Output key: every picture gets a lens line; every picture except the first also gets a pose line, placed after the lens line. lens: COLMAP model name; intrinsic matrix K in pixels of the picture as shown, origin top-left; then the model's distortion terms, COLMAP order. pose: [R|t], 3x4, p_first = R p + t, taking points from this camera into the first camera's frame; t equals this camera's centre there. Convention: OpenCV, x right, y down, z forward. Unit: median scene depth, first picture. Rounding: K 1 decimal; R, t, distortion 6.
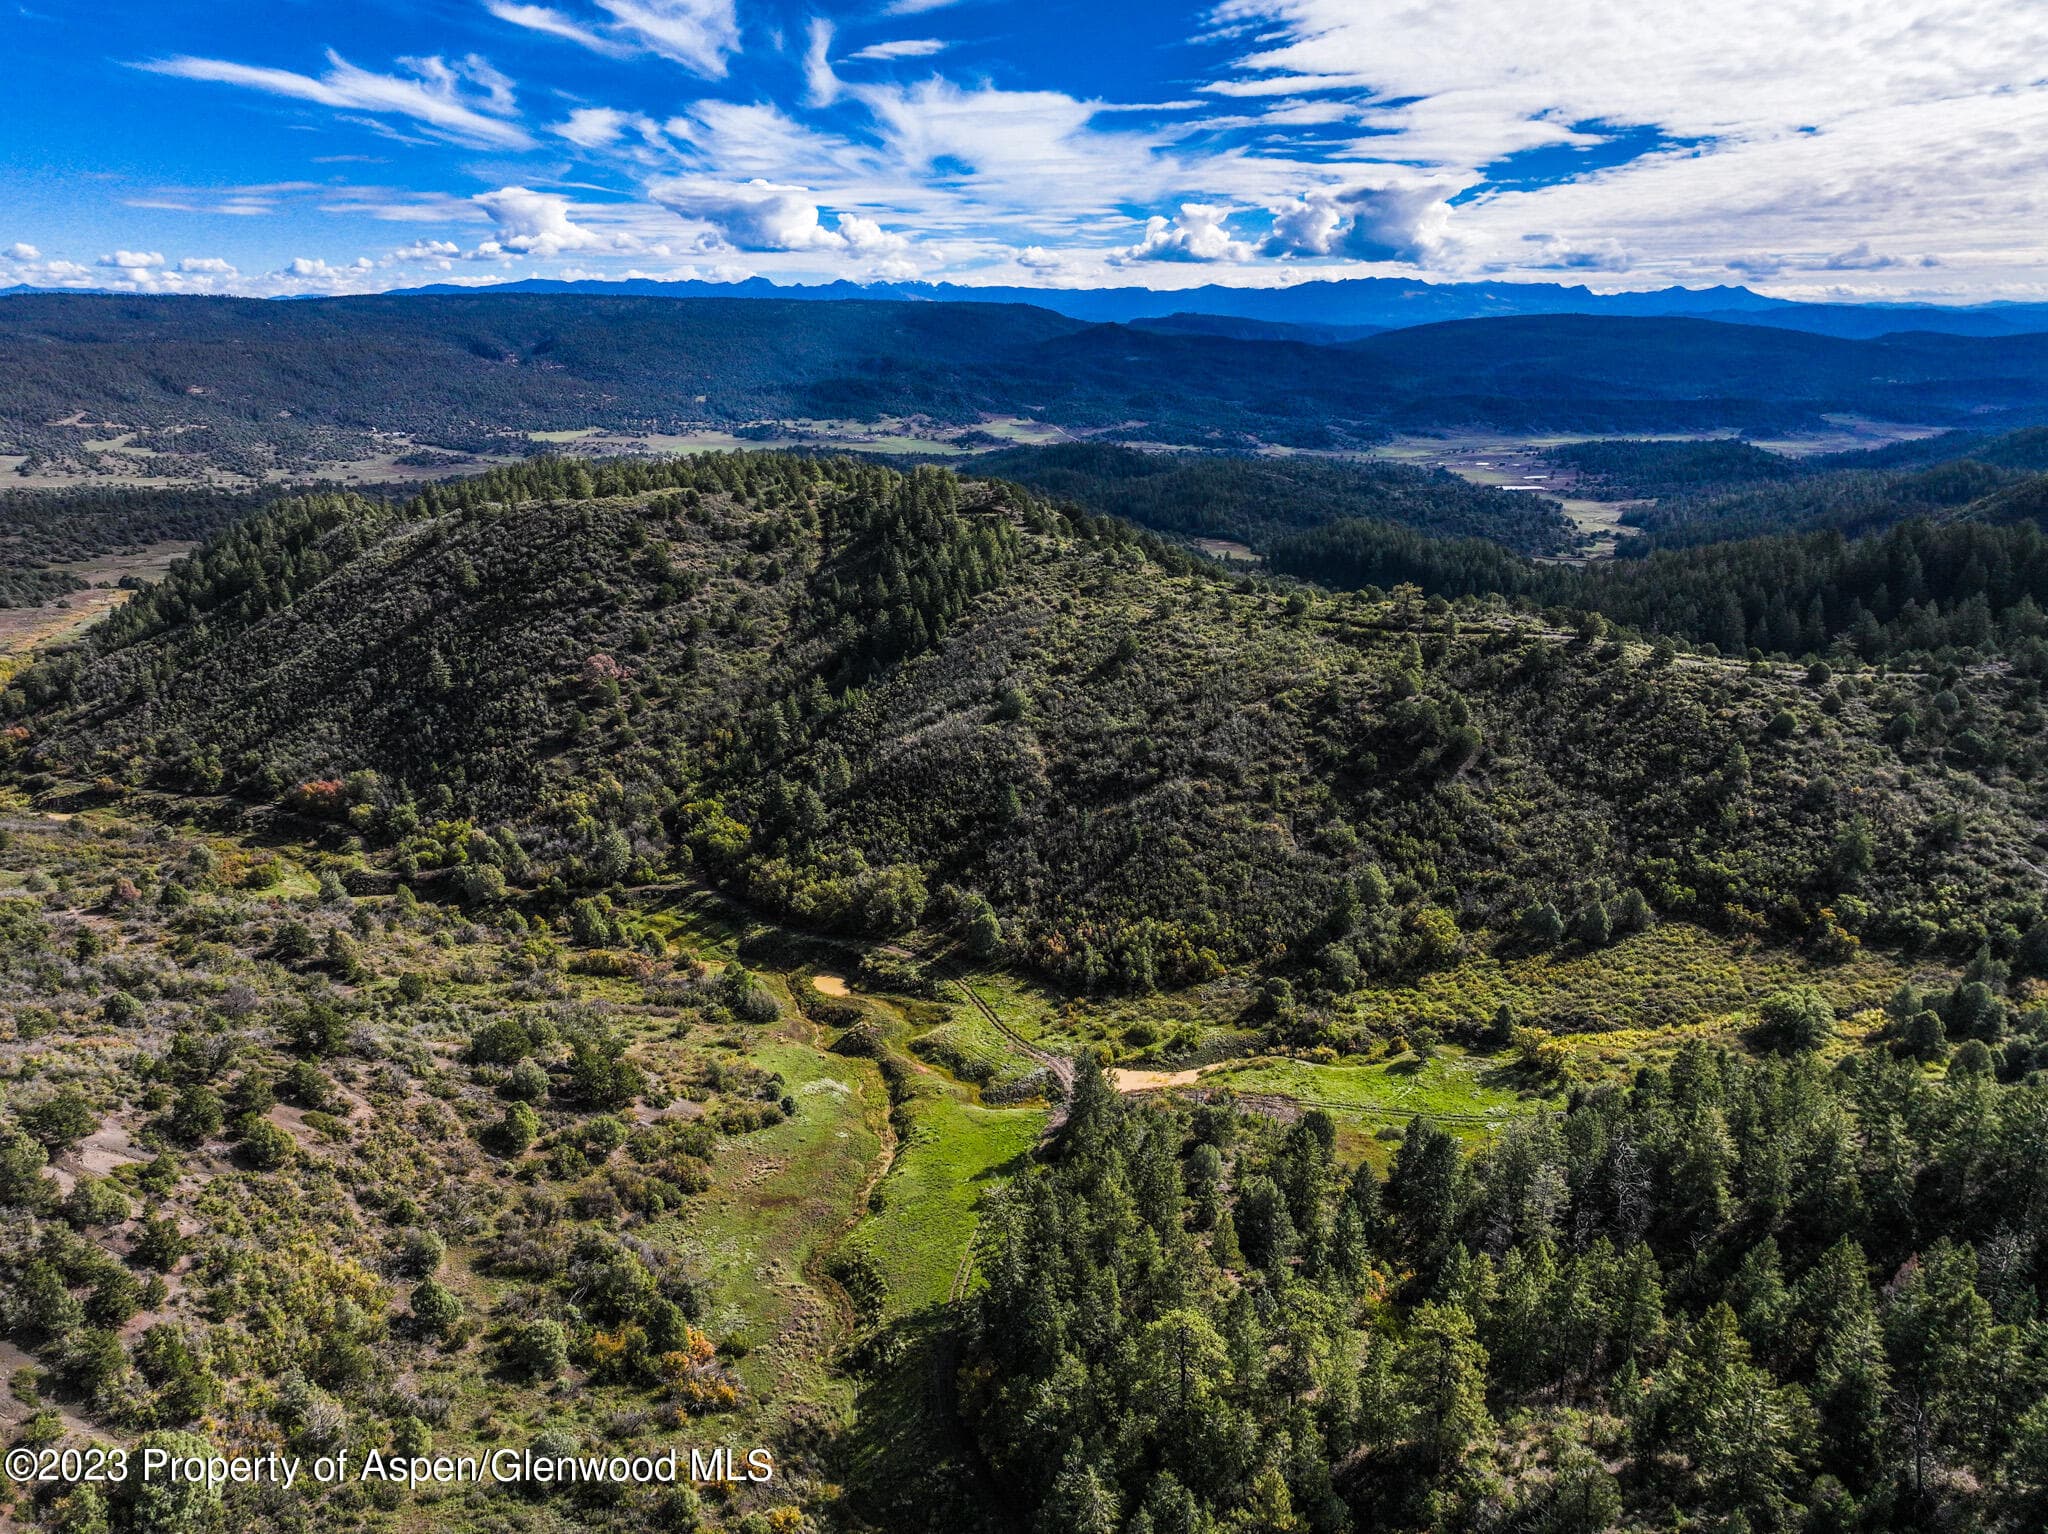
lens RADIAL K [[1440.7, 0, 1026.6], [0, 1440.7, 761.2], [0, 0, 1]] dist [0.001013, 0.011329]
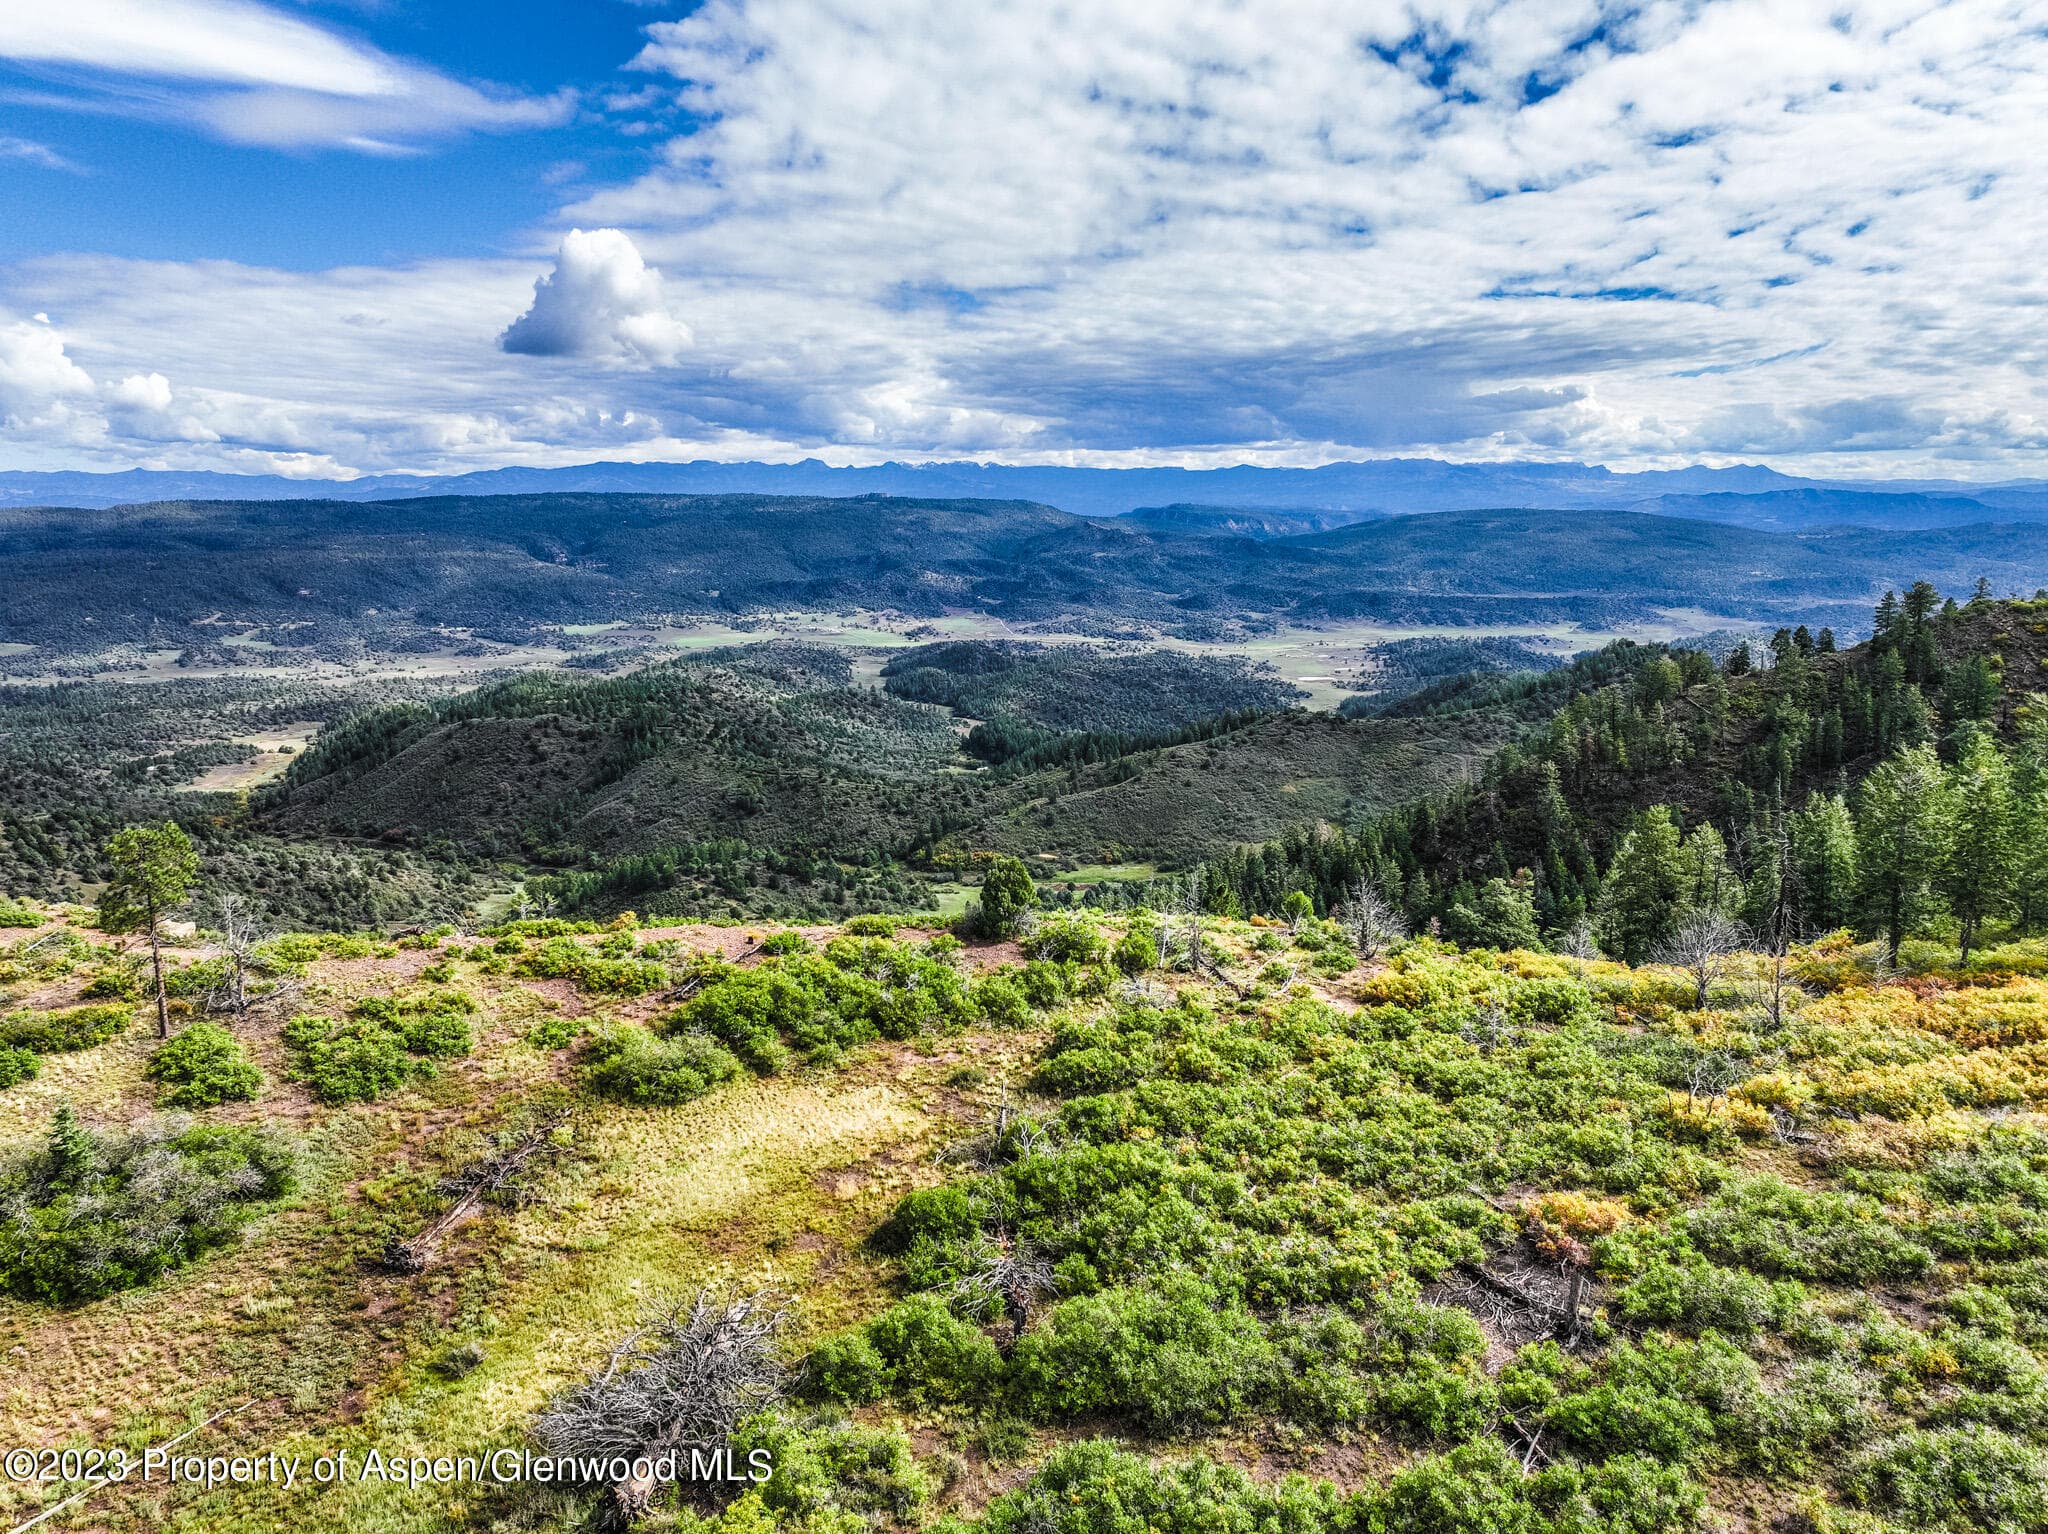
lens RADIAL K [[1440.7, 0, 1026.6], [0, 1440.7, 761.2], [0, 0, 1]] dist [0.001013, 0.011329]
pose [[0.999330, 0.005796, -0.036136, 0.116394], [-0.009817, 0.993647, -0.112112, 0.026908], [0.035256, 0.112392, 0.993038, -0.244912]]
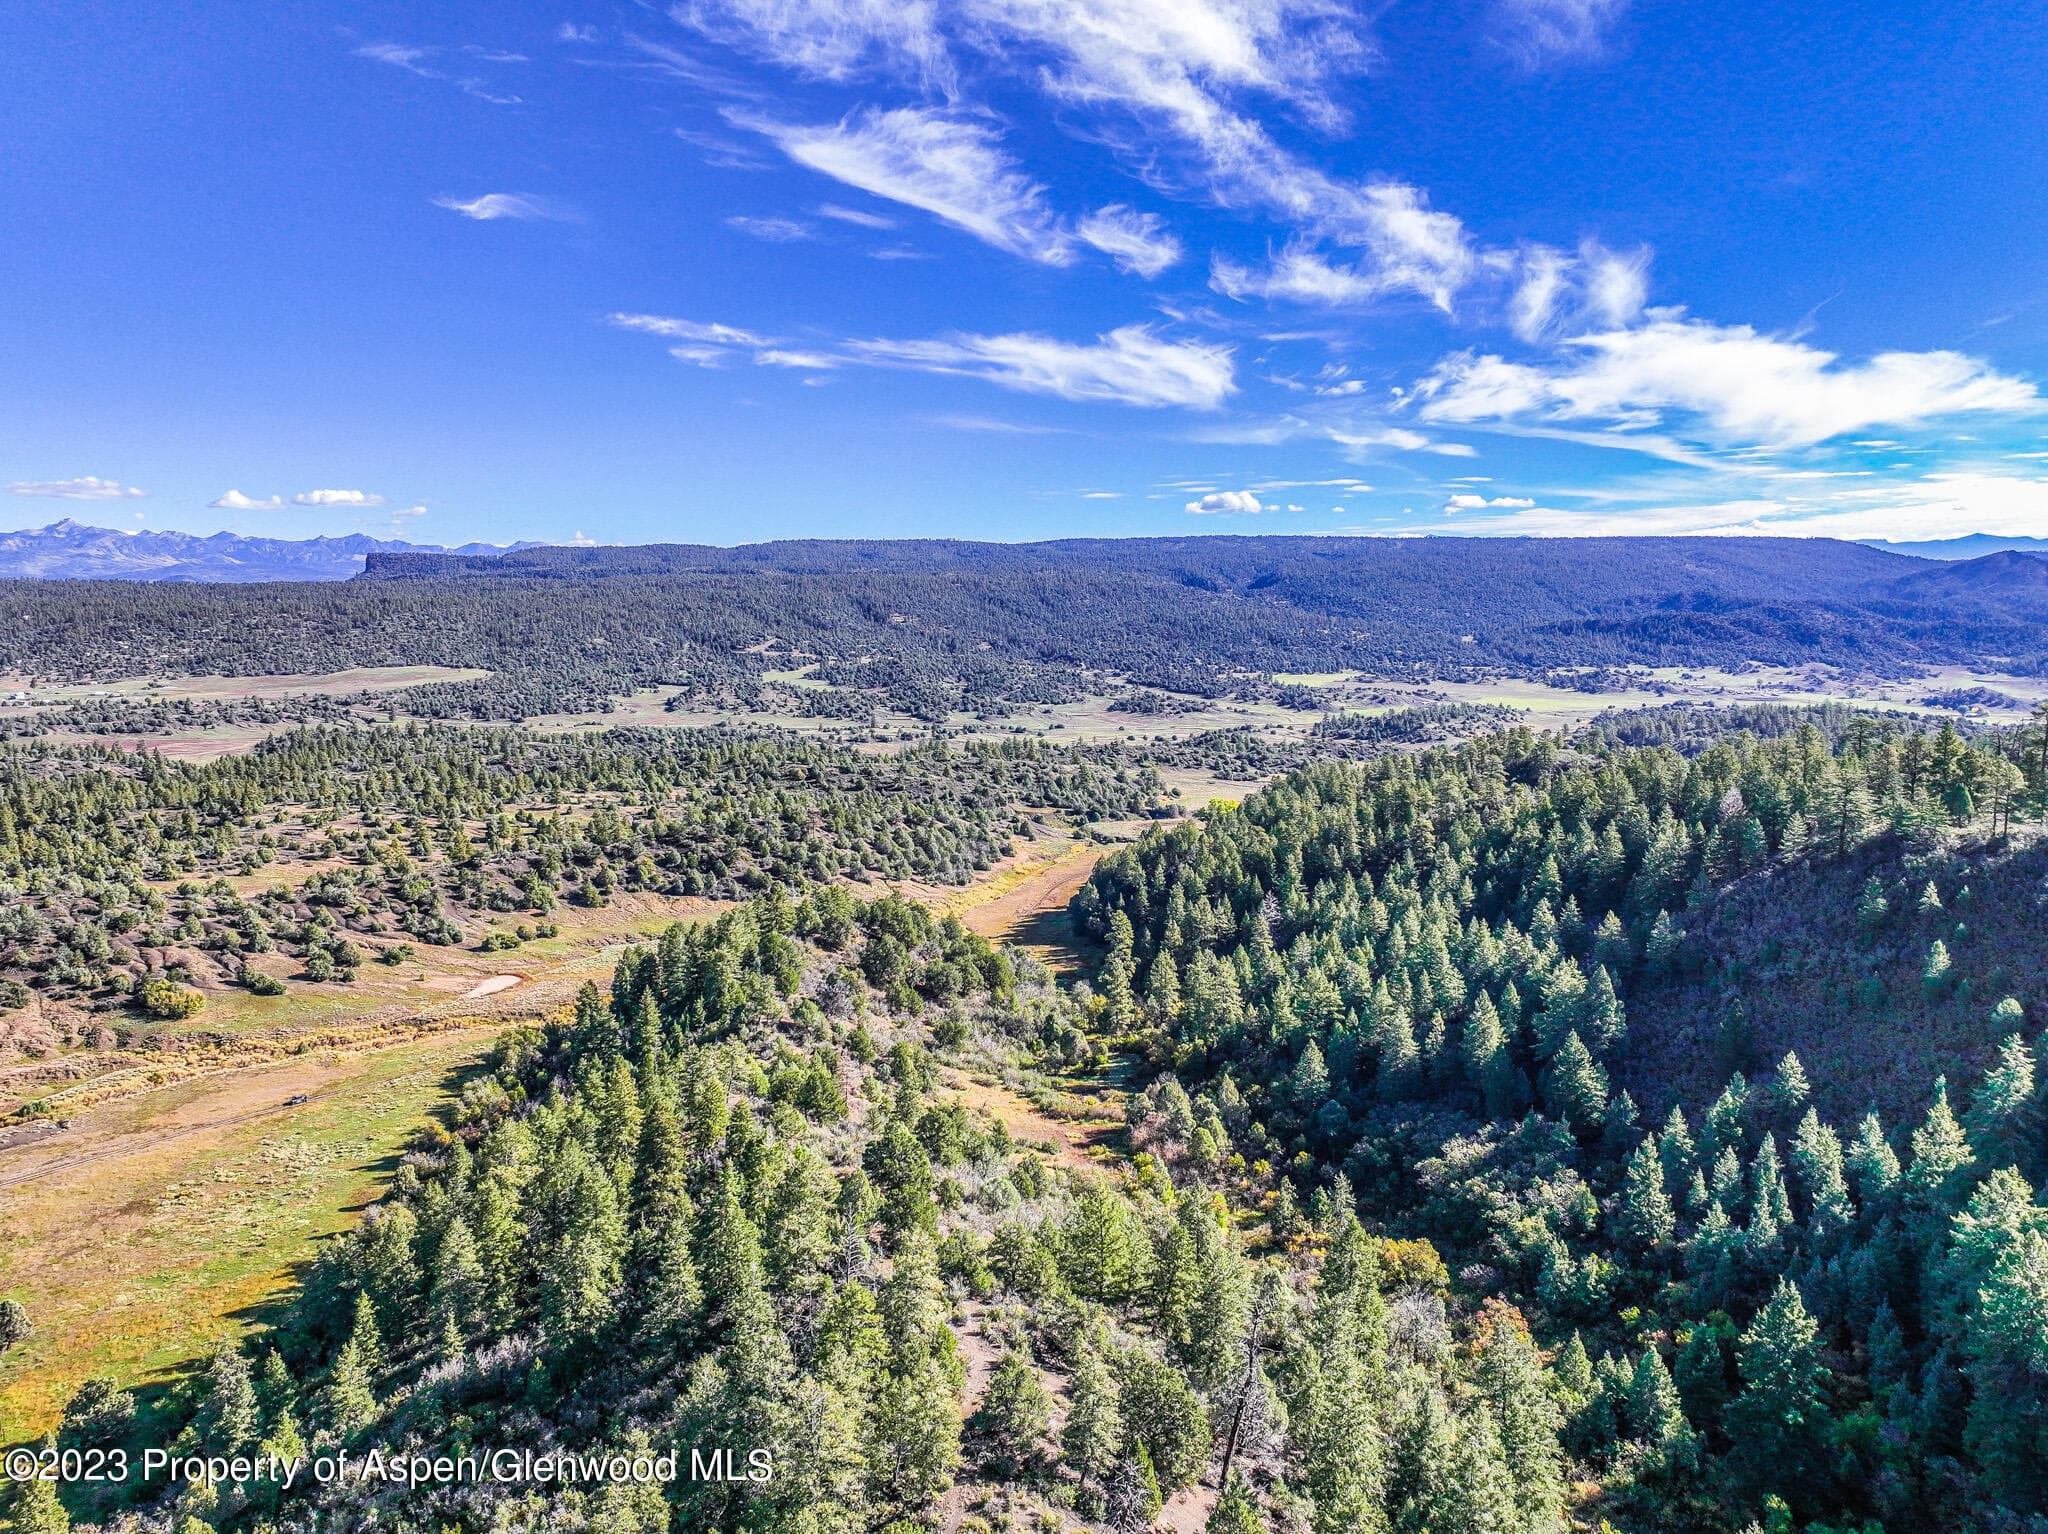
lens RADIAL K [[1441.5, 0, 1026.8], [0, 1441.5, 761.9], [0, 0, 1]] dist [-0.000728, 0.017927]
pose [[0.904629, 0.048678, -0.423411, -0.166839], [-0.120443, 0.982160, -0.144414, -0.070767], [0.408828, 0.181638, 0.894353, 0.339778]]
